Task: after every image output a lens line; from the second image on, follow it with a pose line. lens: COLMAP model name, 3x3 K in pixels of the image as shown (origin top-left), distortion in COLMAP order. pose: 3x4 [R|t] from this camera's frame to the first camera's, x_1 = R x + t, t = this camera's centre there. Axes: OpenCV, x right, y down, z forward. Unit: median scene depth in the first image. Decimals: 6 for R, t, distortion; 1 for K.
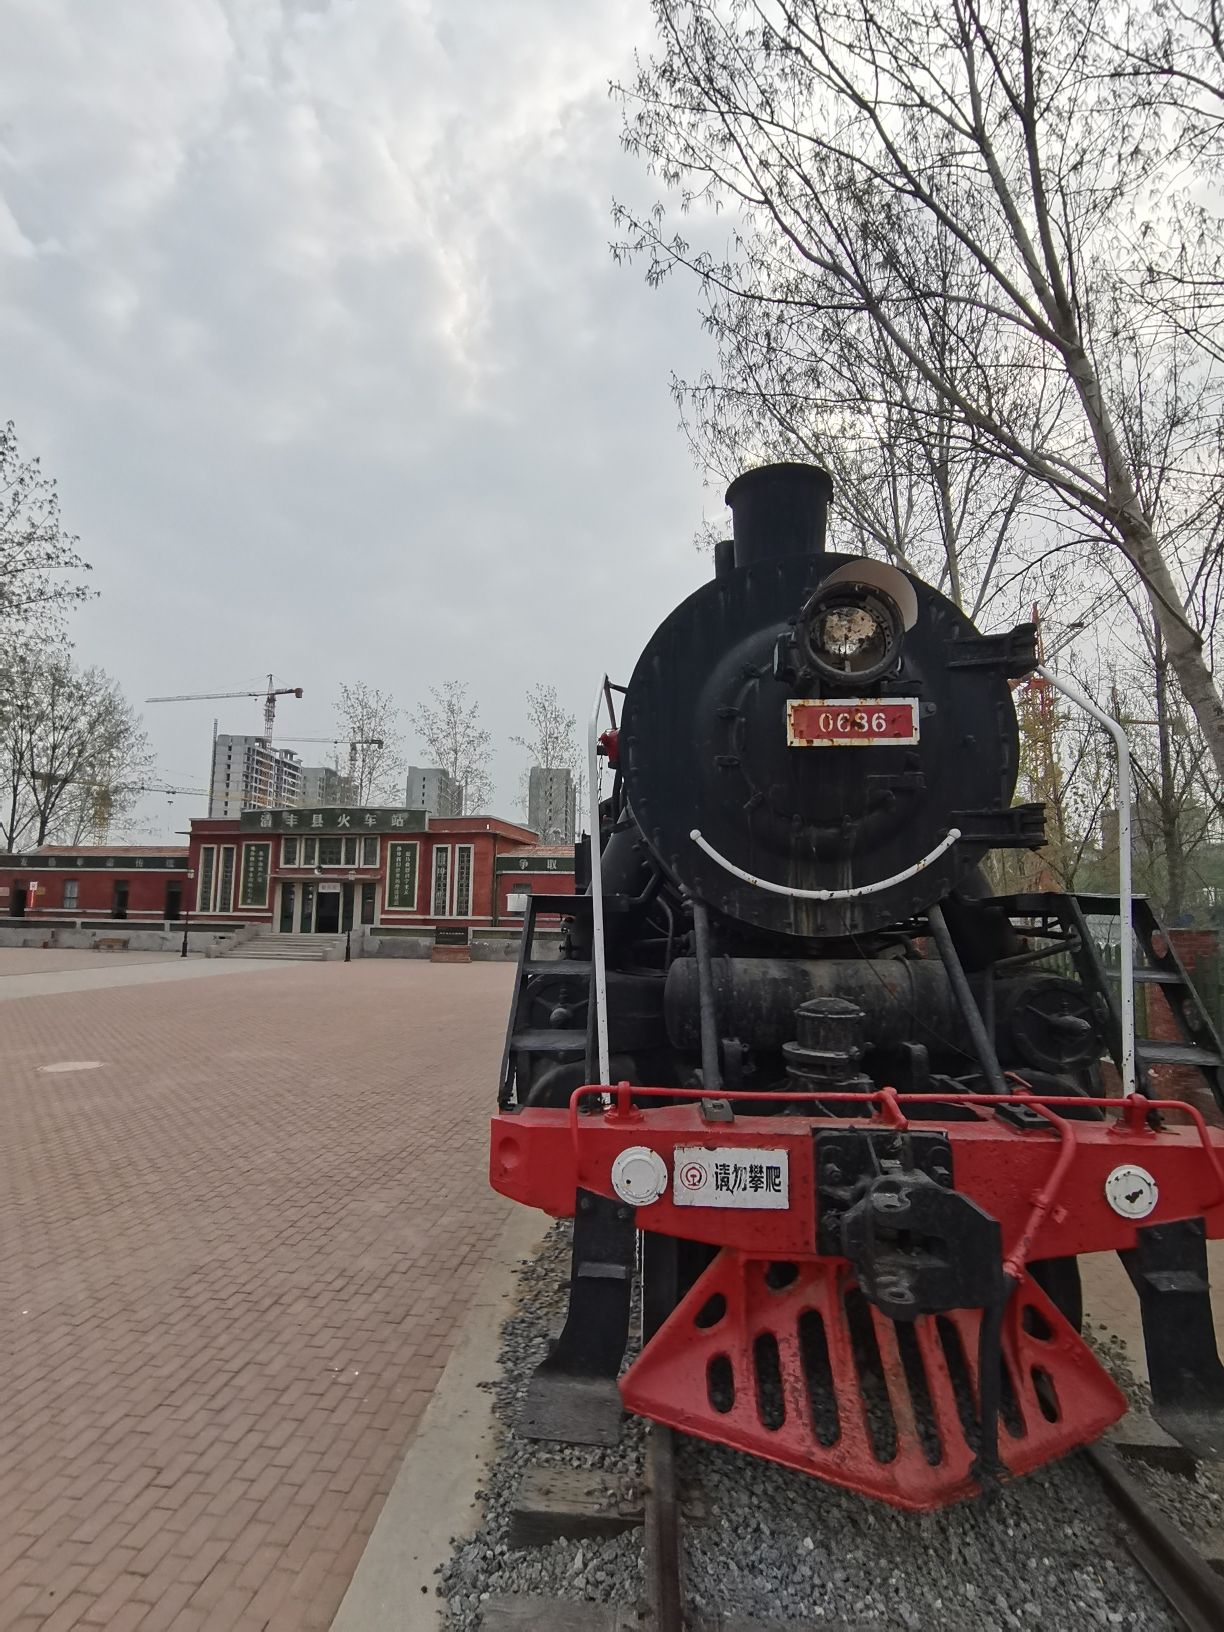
lens RADIAL K [[815.3, 0, 609.8], [0, 815.3, 817.1], [0, 0, 1]] dist [0.022492, -0.000507]
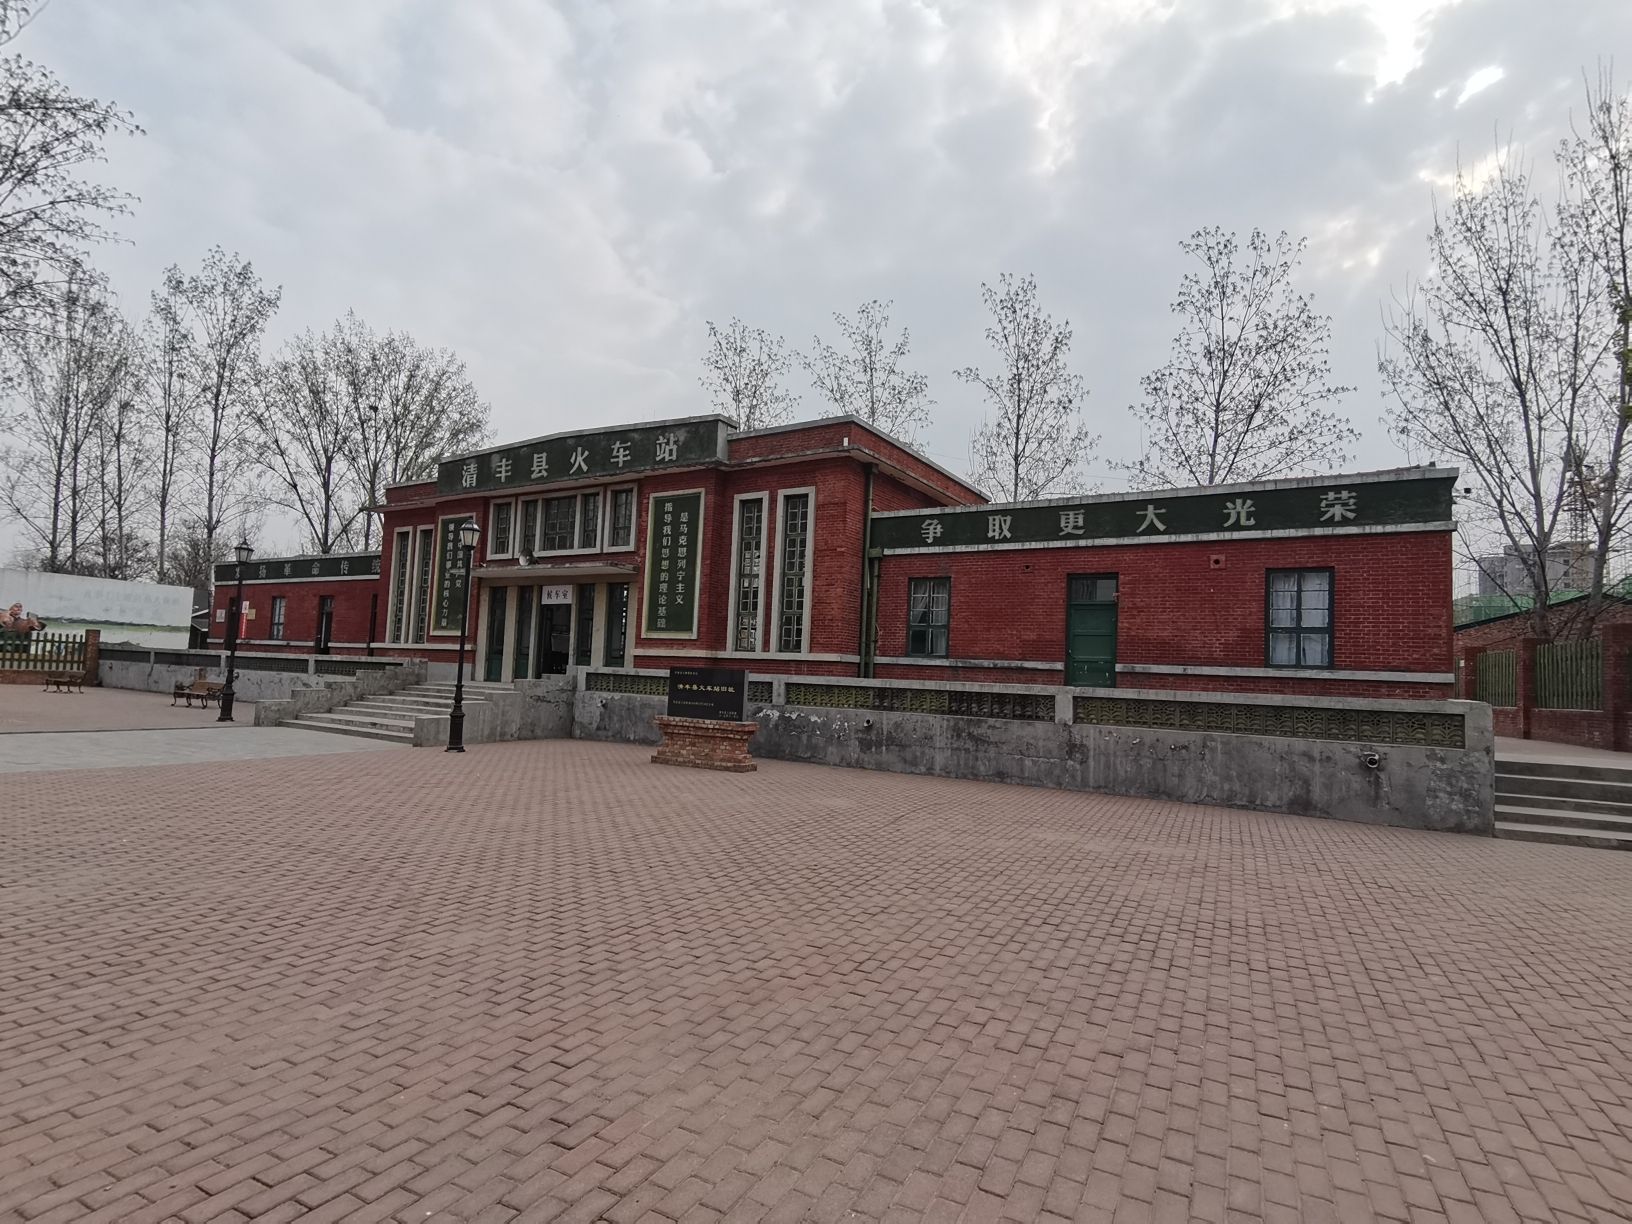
lens RADIAL K [[815.3, 0, 825.5], [0, 815.3, 617.9], [0, 0, 1]] dist [0.022492, -0.000507]
pose [[0.941457, -0.002263, -0.337125, -0.017033], [0.014203, 0.999356, 0.032956, 0.087255], [0.336833, -0.035815, 0.940883, 0.587630]]
